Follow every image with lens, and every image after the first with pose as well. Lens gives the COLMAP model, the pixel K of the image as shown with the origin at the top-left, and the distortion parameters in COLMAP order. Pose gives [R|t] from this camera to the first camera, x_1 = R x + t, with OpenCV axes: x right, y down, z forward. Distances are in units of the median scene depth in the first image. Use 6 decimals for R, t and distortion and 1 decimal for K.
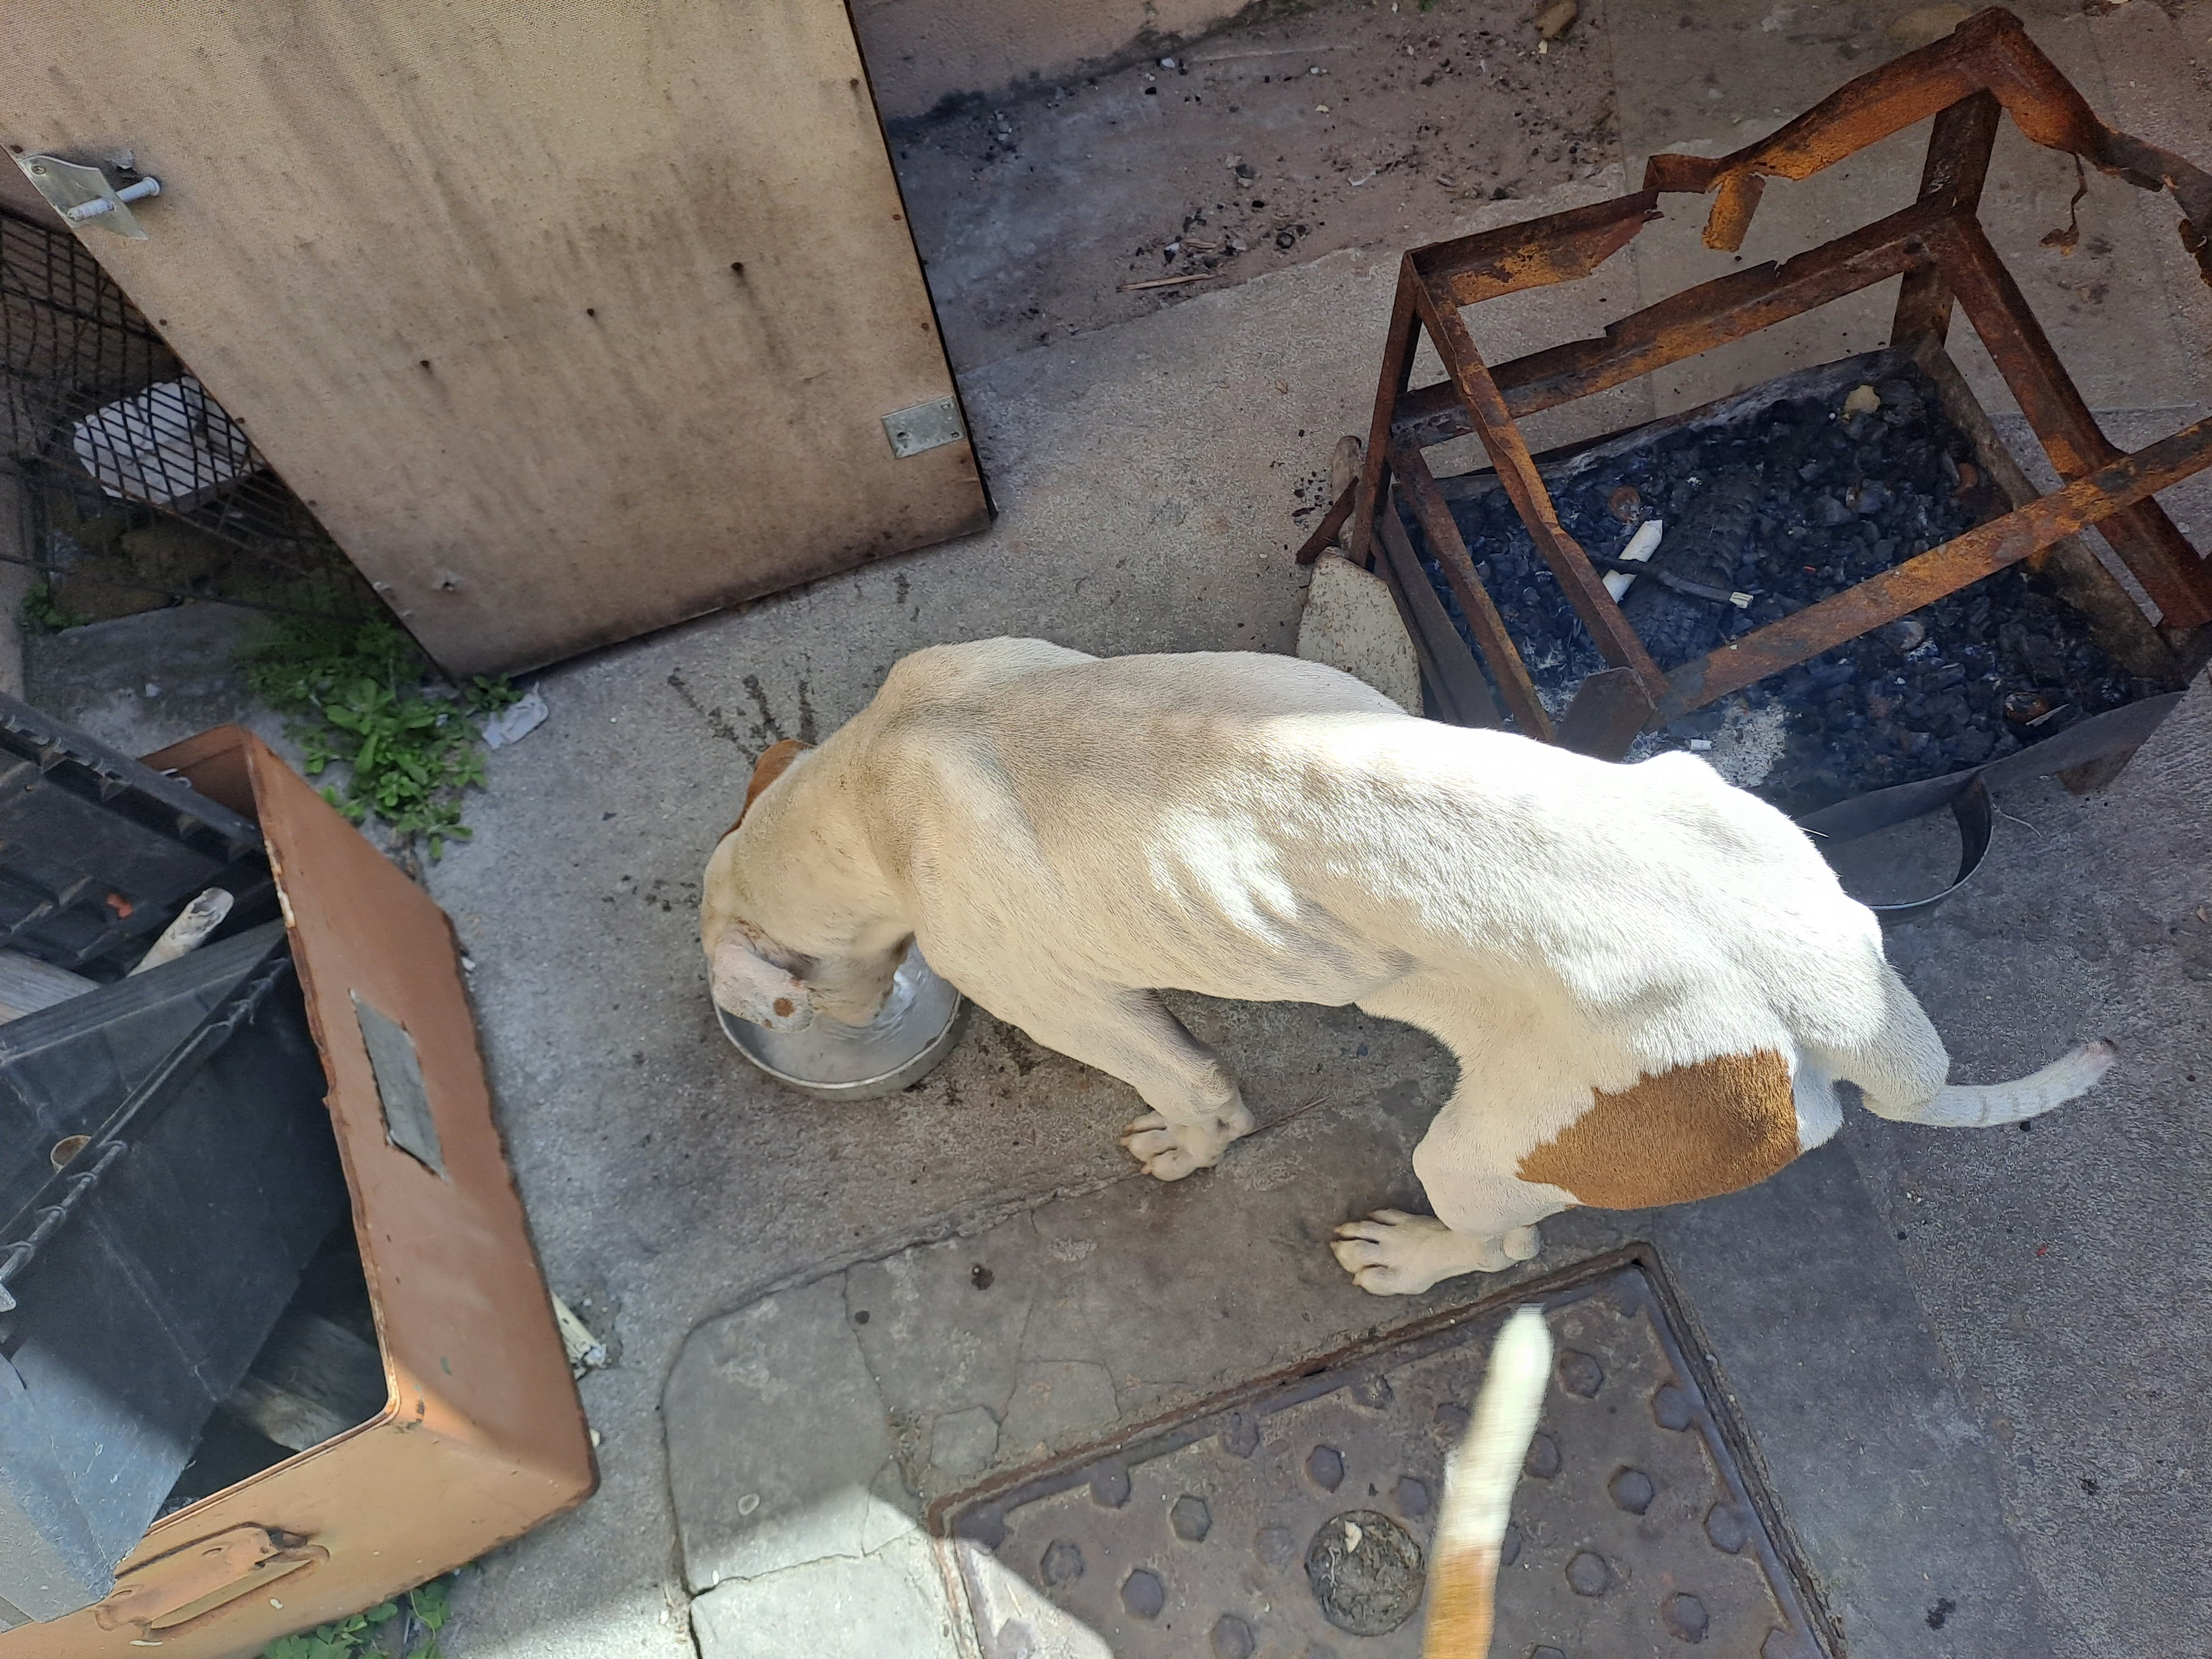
lens RADIAL K [[1643.5, 0, 1125.6], [0, 1643.5, 825.5], [0, 0, 1]] dist [0.073019, -0.067713]
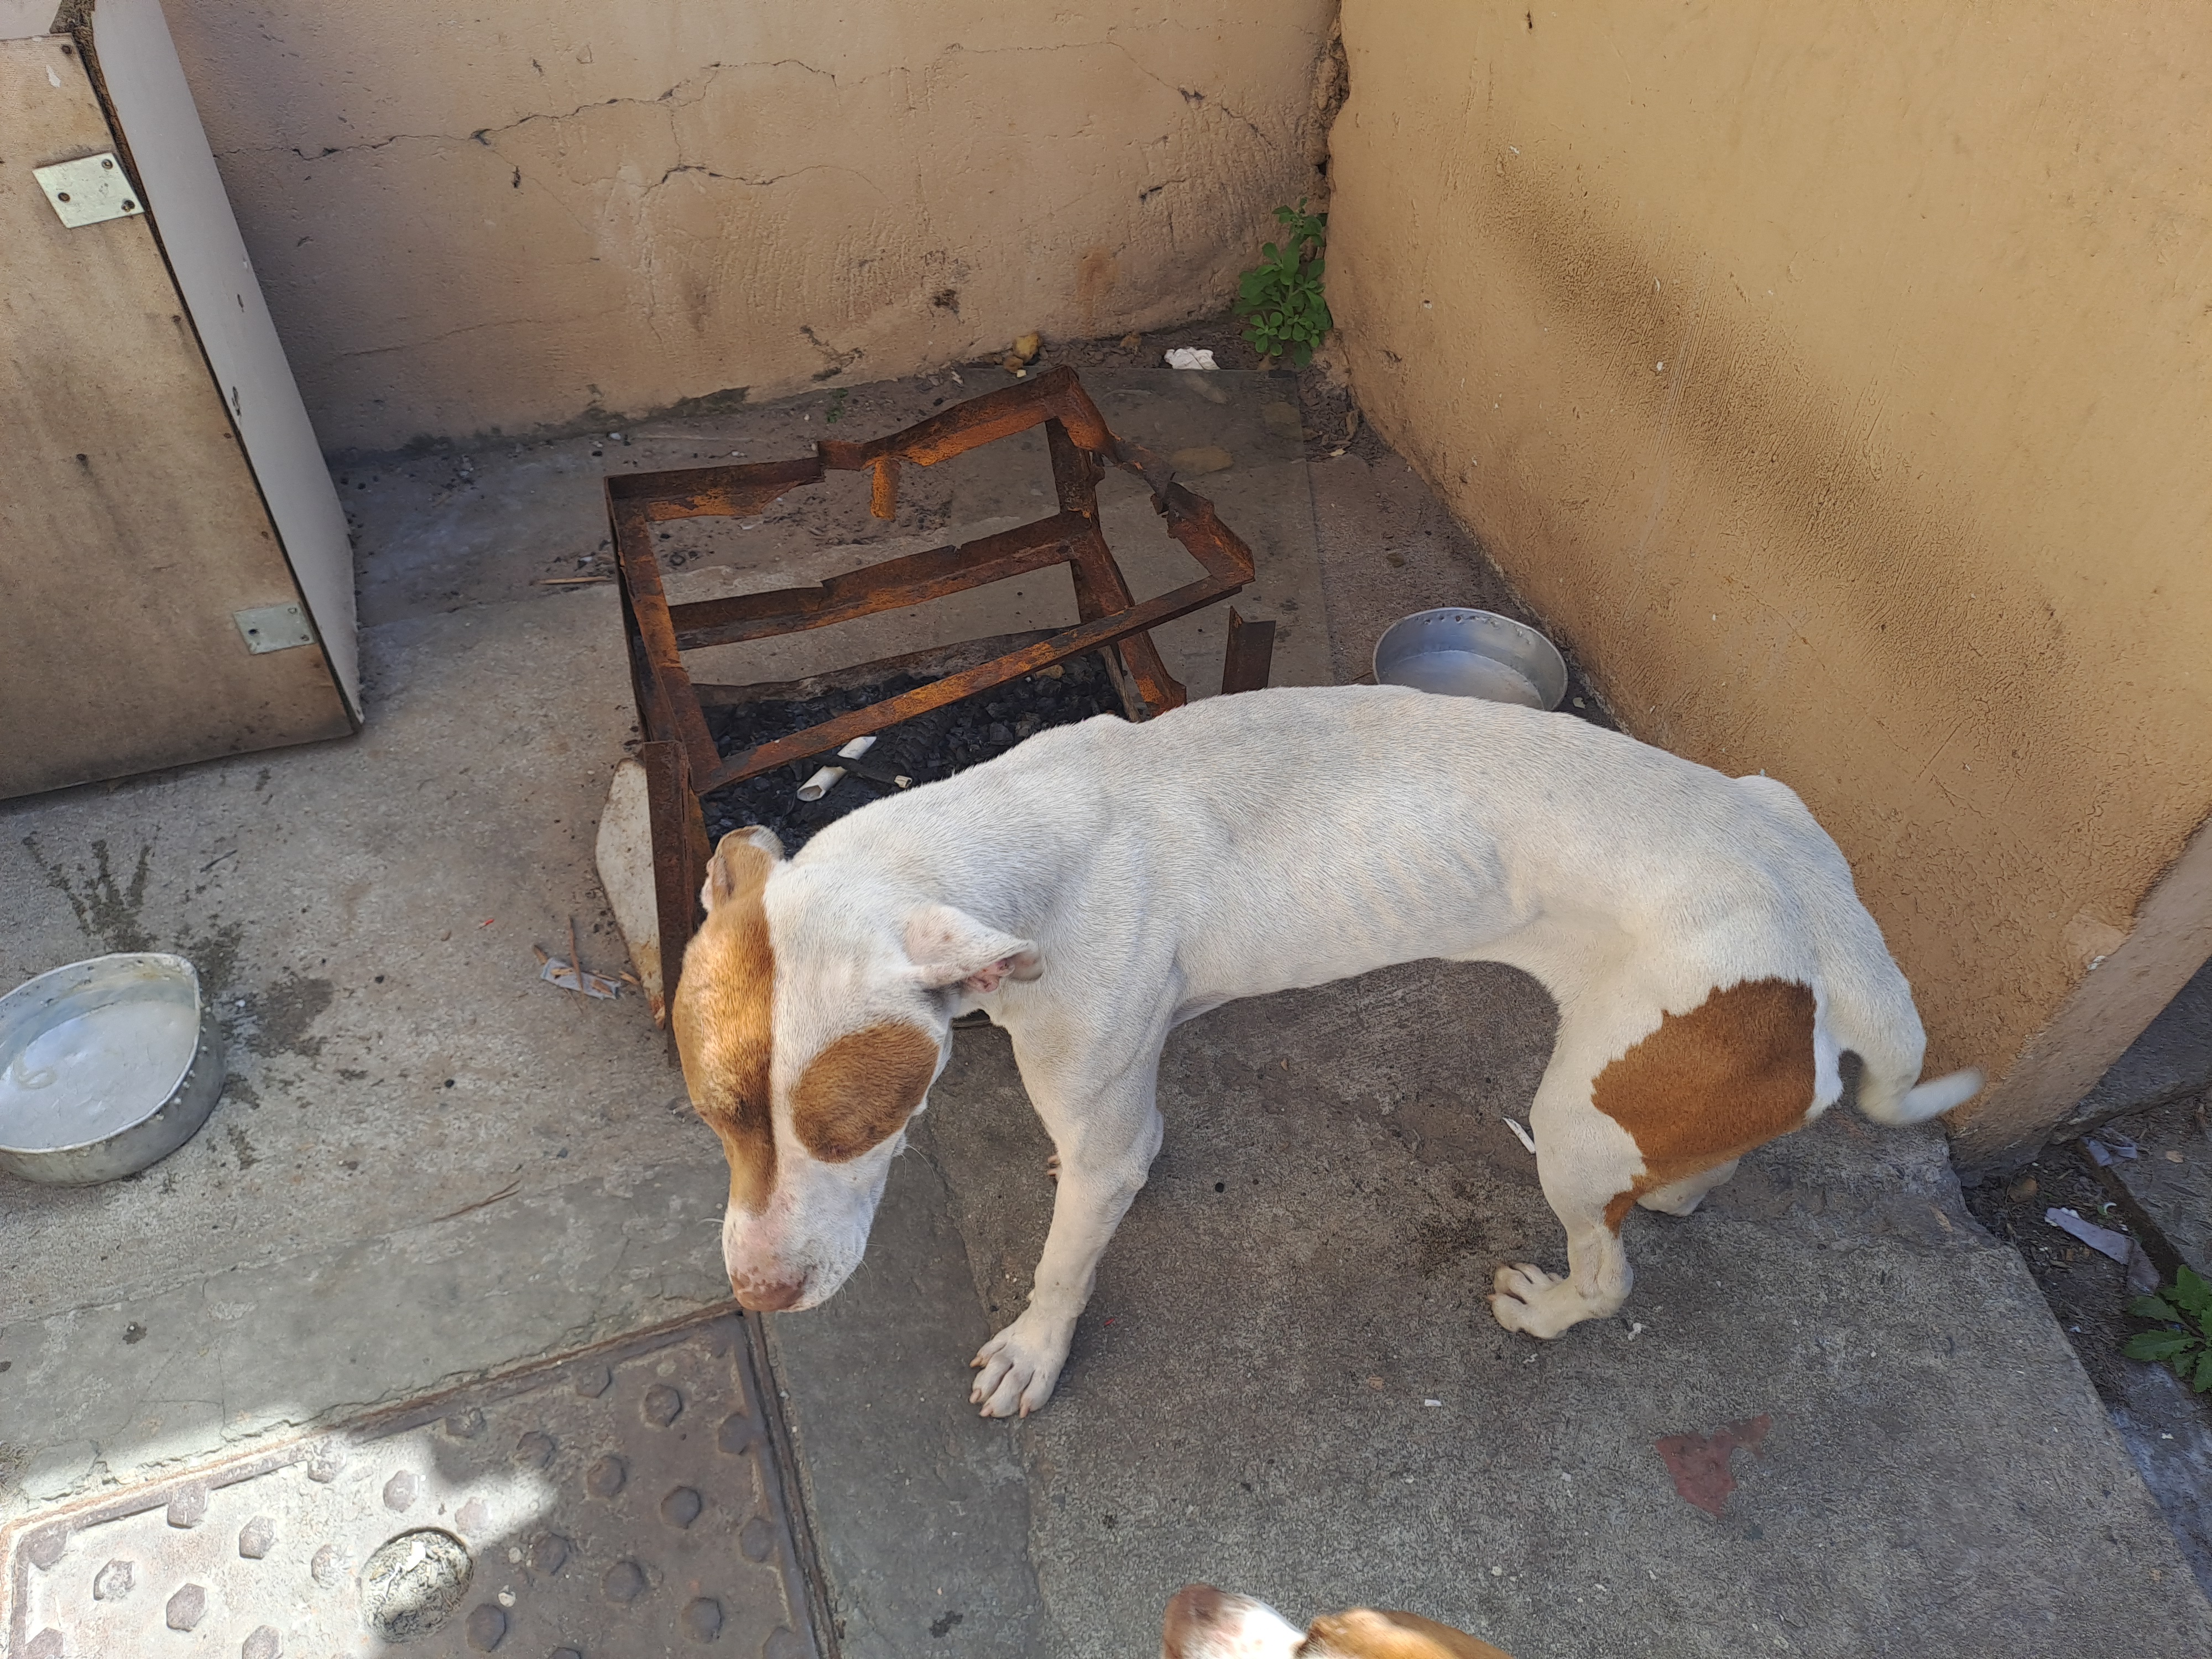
lens RADIAL K [[1643.5, 0, 1064.1], [0, 1643.5, 838.4], [0, 0, 1]] dist [0.073019, -0.067713]
pose [[0.994144, 0.064831, 0.086453, 0.390000], [-0.035180, 0.950628, -0.308331, 0.282413], [-0.102174, 0.303484, 0.947343, -0.165073]]
